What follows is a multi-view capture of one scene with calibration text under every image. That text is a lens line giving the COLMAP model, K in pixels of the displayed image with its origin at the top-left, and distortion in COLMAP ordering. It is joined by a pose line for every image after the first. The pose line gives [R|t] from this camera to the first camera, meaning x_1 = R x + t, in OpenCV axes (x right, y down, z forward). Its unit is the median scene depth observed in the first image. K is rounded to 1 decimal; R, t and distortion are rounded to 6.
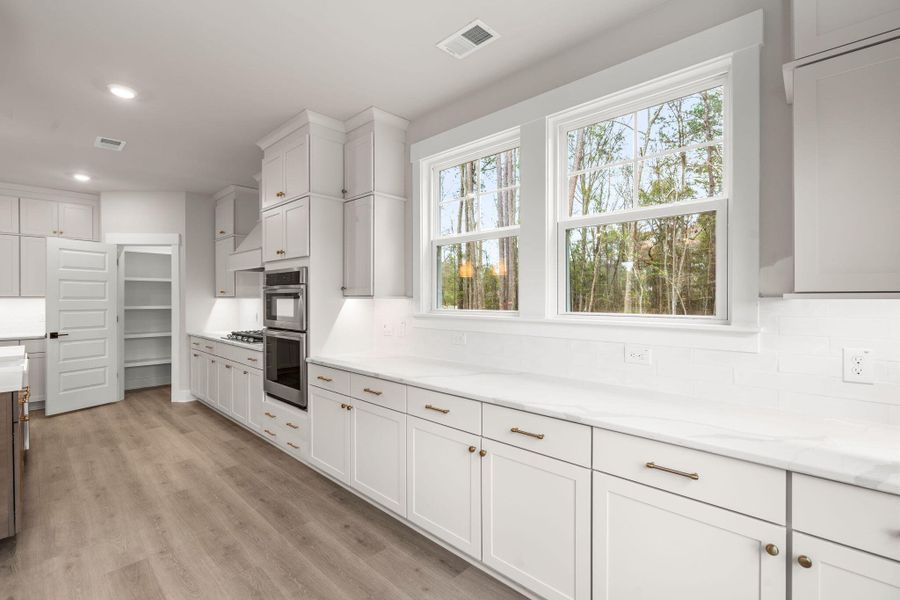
lens RADIAL K [[403.5, 0, 452.0], [0, 403.5, 298.7], [0, 0, 1]] dist [-0.003643, -0.000400]
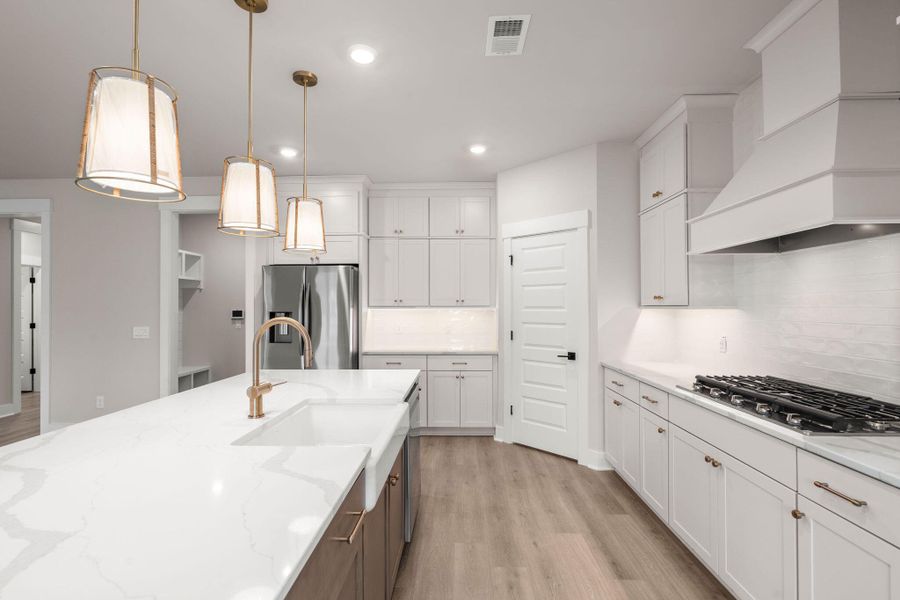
lens RADIAL K [[416.4, 0, 444.7], [0, 416.4, 302.2], [0, 0, 1]] dist [-0.006555, 0.003369]
pose [[0.661129, -0.008235, -0.750227, -0.518522], [-0.002380, 0.999912, -0.013073, -0.002372], [0.750269, 0.010429, 0.661051, 0.604254]]
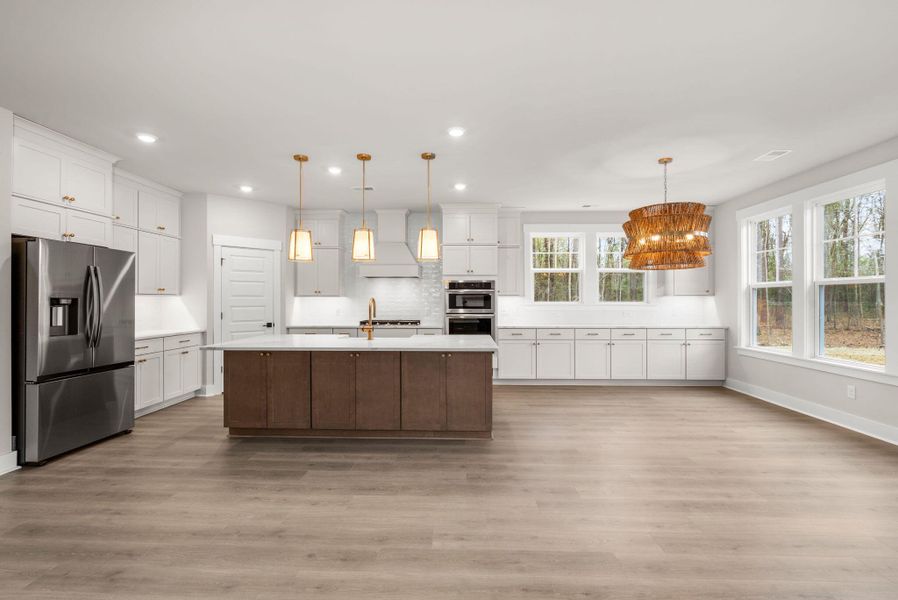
lens RADIAL K [[415.5, 0, 453.3], [0, 415.5, 301.4], [0, 0, 1]] dist [-0.006555, 0.003369]
pose [[0.748615, -0.001590, 0.663003, -1.755263], [0.002009, 0.999998, 0.000129, 0.021381], [-0.663001, 0.001236, 0.748617, -0.364285]]
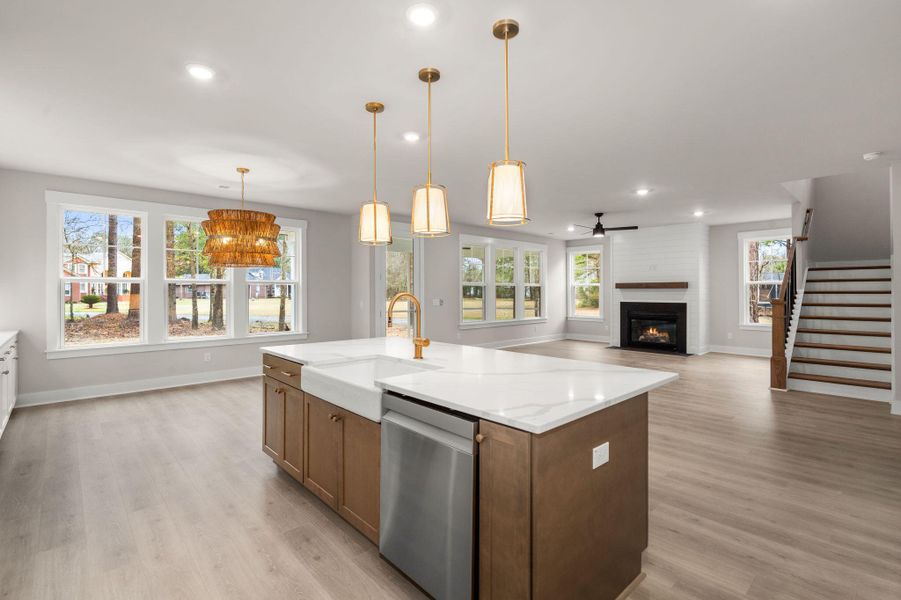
lens RADIAL K [[416.8, 0, 445.2], [0, 416.8, 294.9], [0, 0, 1]] dist [-0.006555, 0.003369]
pose [[-0.997557, 0.003710, 0.069756, -1.196322], [0.004165, 0.999971, 0.006383, 0.012063], [-0.069731, 0.006658, -0.997544, 1.585533]]
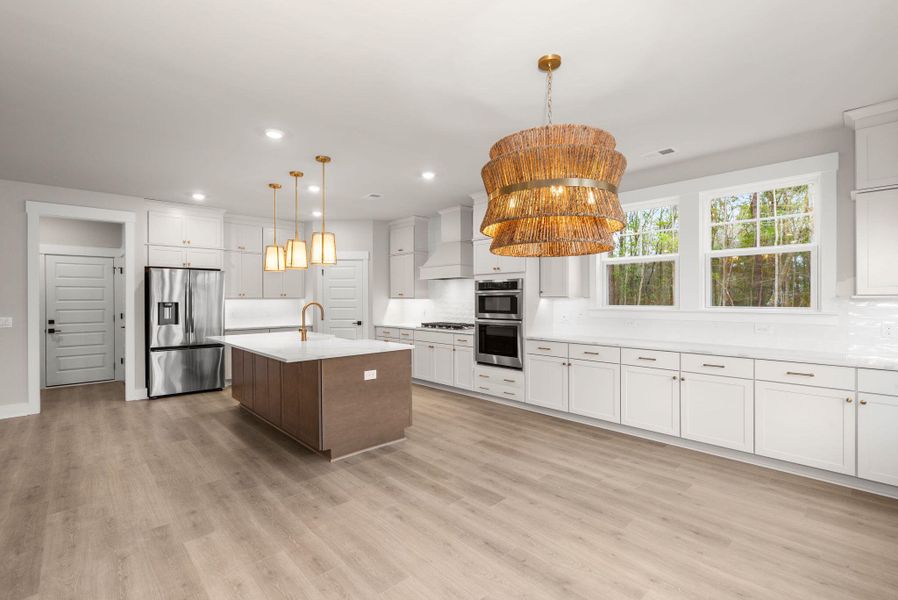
lens RADIAL K [[415.5, 0, 445.2], [0, 415.5, 296.1], [0, 0, 1]] dist [-0.006555, 0.003369]
pose [[0.997454, -0.002354, -0.071274, -0.513724], [0.001720, 0.999958, -0.008959, 0.003221], [0.071292, 0.008814, 0.997417, -0.590394]]
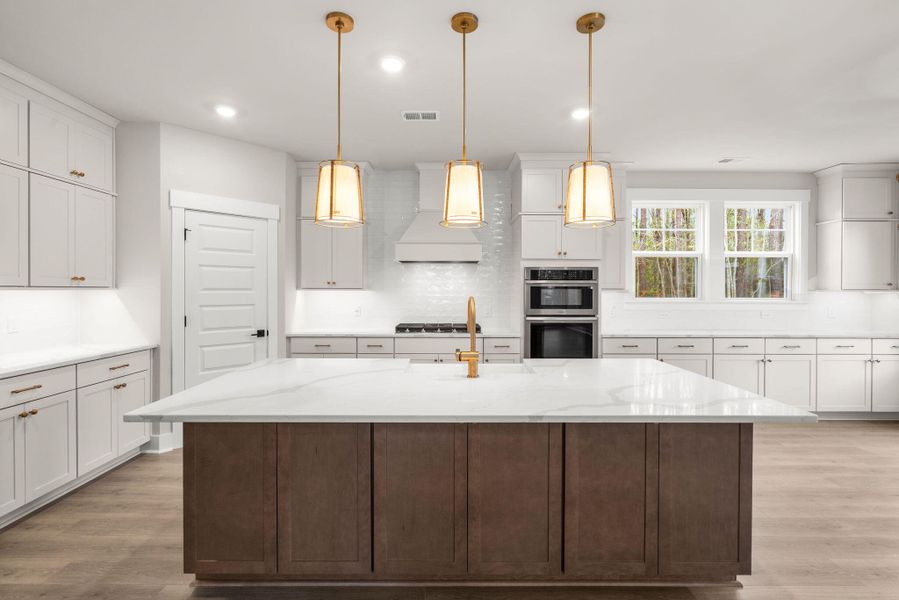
lens RADIAL K [[415.9, 0, 445.9], [0, 415.9, 294.0], [0, 0, 1]] dist [-0.006555, 0.003369]
pose [[0.722364, -0.004200, 0.691500, -1.586459], [-0.001101, 0.999973, 0.007224, 0.000517], [-0.691512, -0.005980, 0.722340, 0.331437]]
